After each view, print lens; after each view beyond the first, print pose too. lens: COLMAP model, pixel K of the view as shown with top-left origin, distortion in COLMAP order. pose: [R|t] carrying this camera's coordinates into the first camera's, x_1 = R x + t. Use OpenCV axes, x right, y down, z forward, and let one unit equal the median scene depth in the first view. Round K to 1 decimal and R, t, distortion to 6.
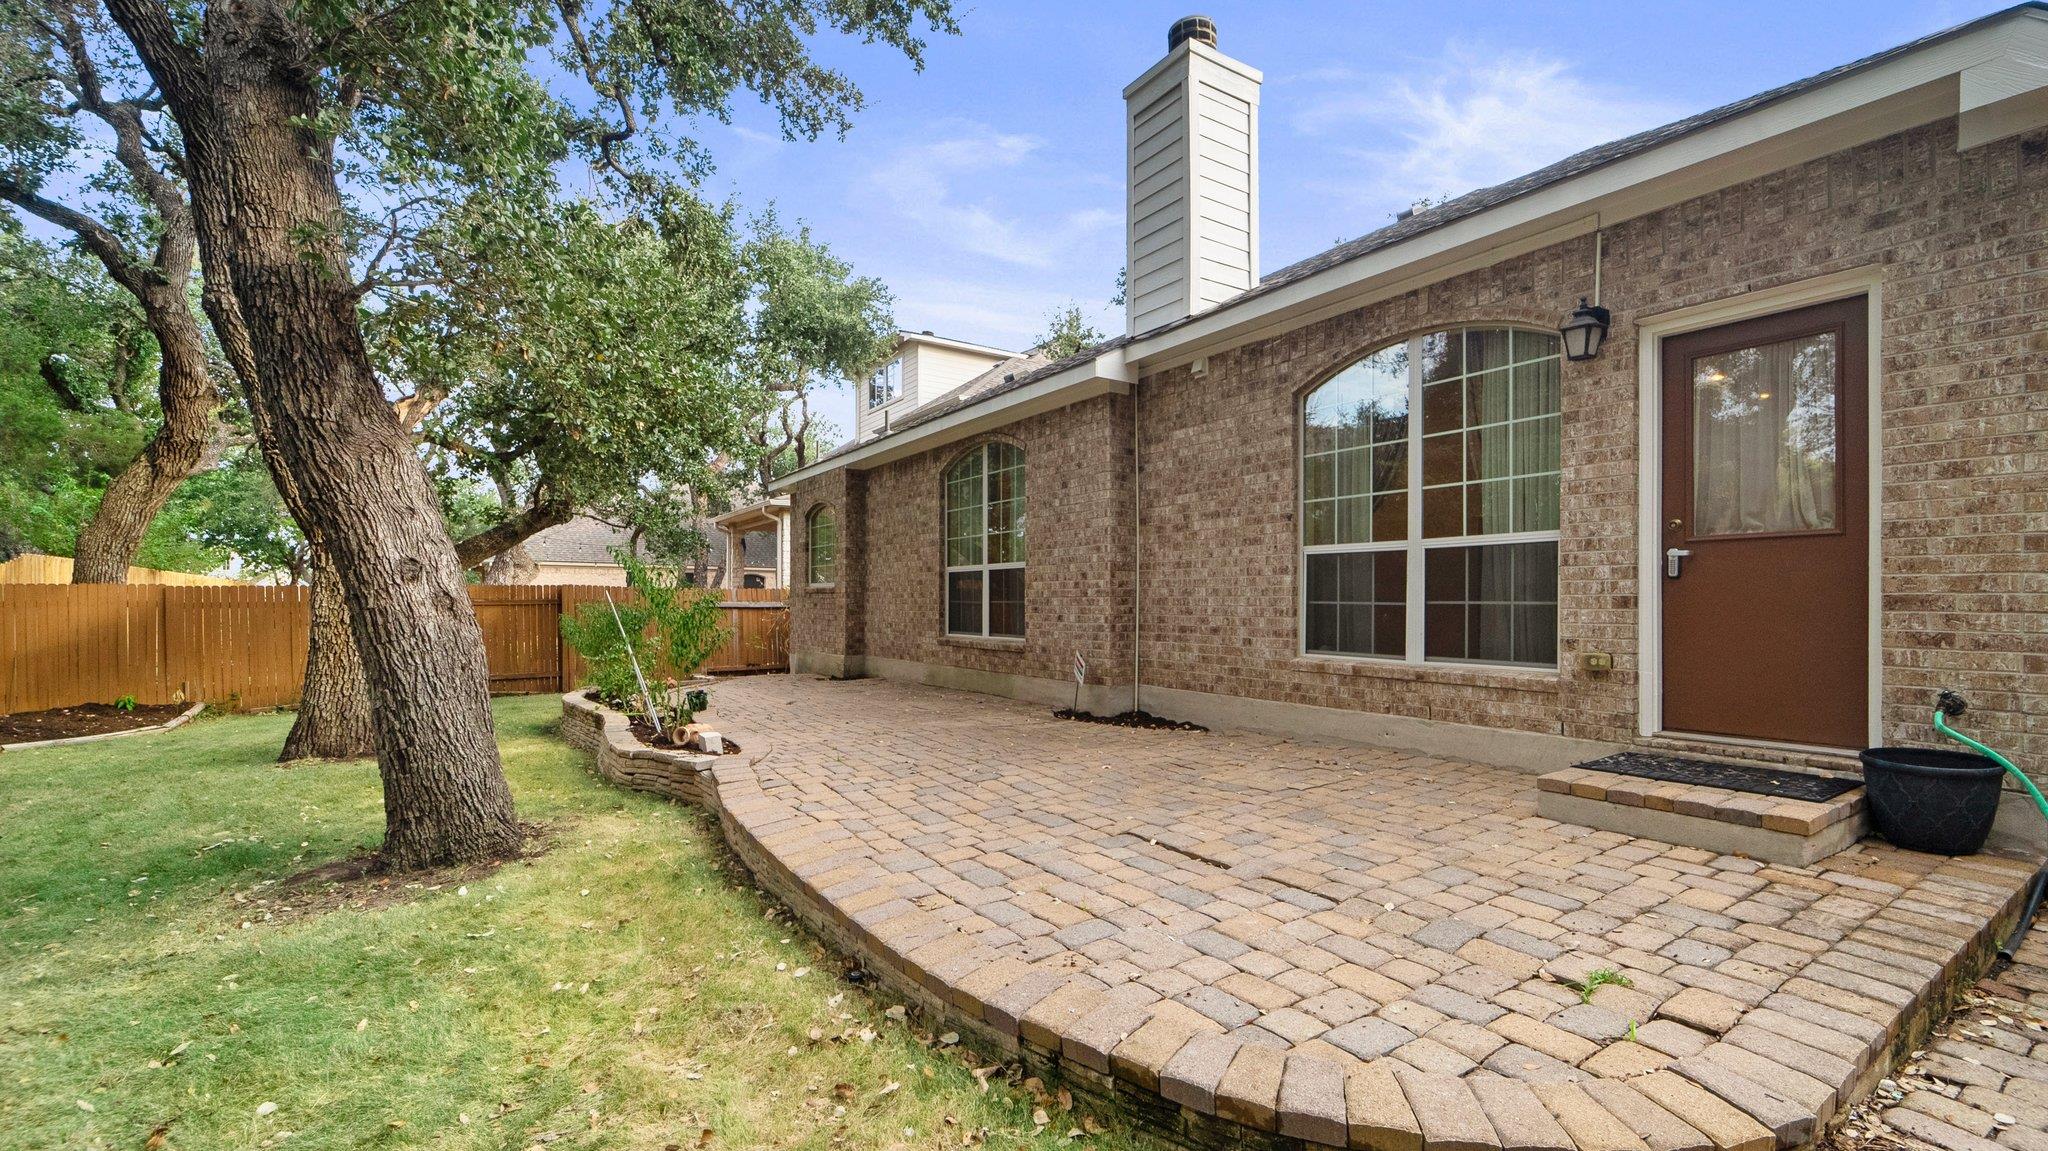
lens RADIAL K [[831.1, 0, 1017.9], [0, 831.1, 564.4], [0, 0, 1]] dist [0.001671, 0.000135]
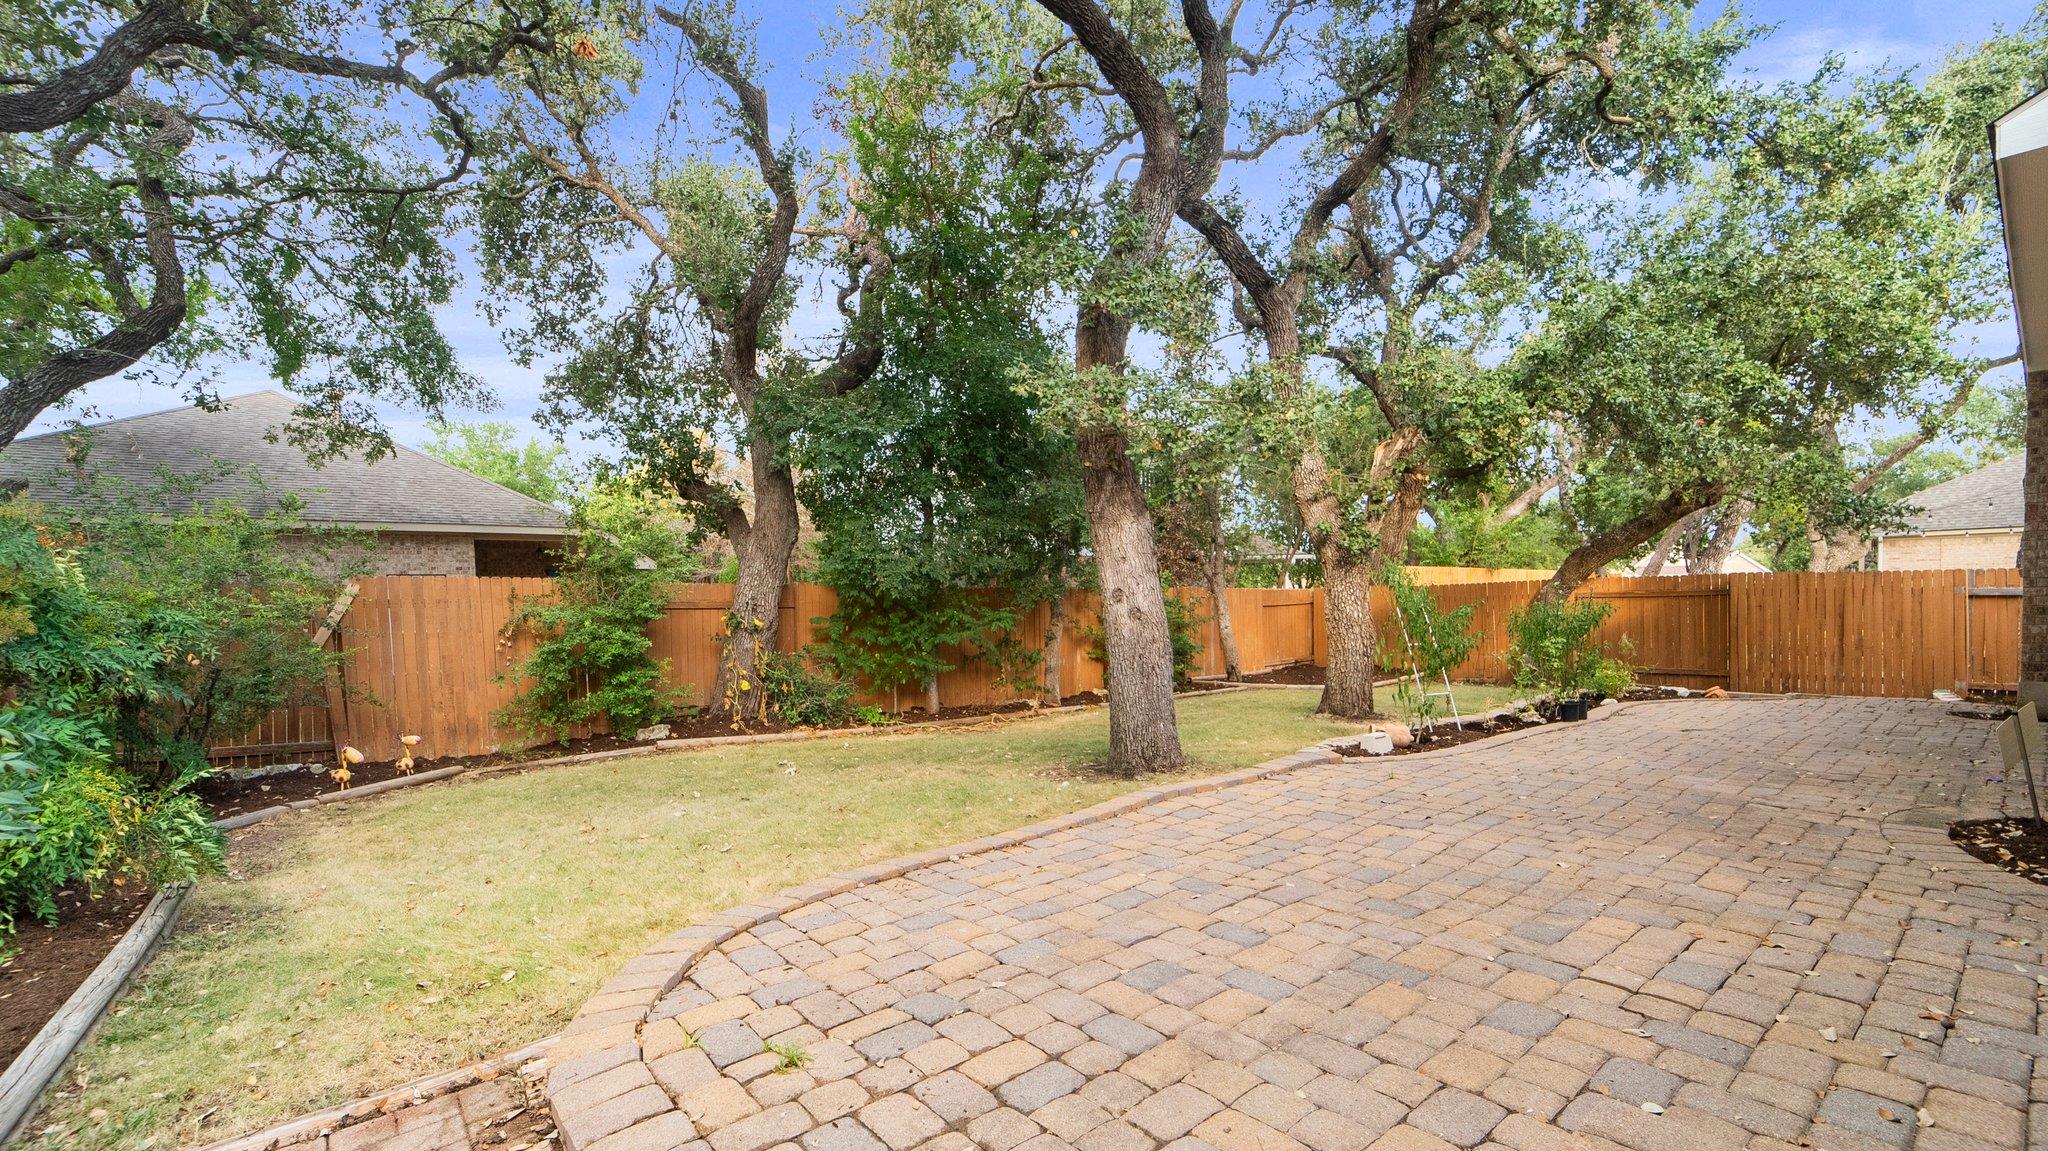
lens RADIAL K [[831.1, 0, 1028.2], [0, 831.1, 573.2], [0, 0, 1]] dist [0.001671, 0.000135]
pose [[0.114030, -0.039454, -0.992694, 0.939066], [0.076716, 0.996577, -0.030796, -0.000603], [0.990511, -0.072644, 0.116667, 0.661972]]
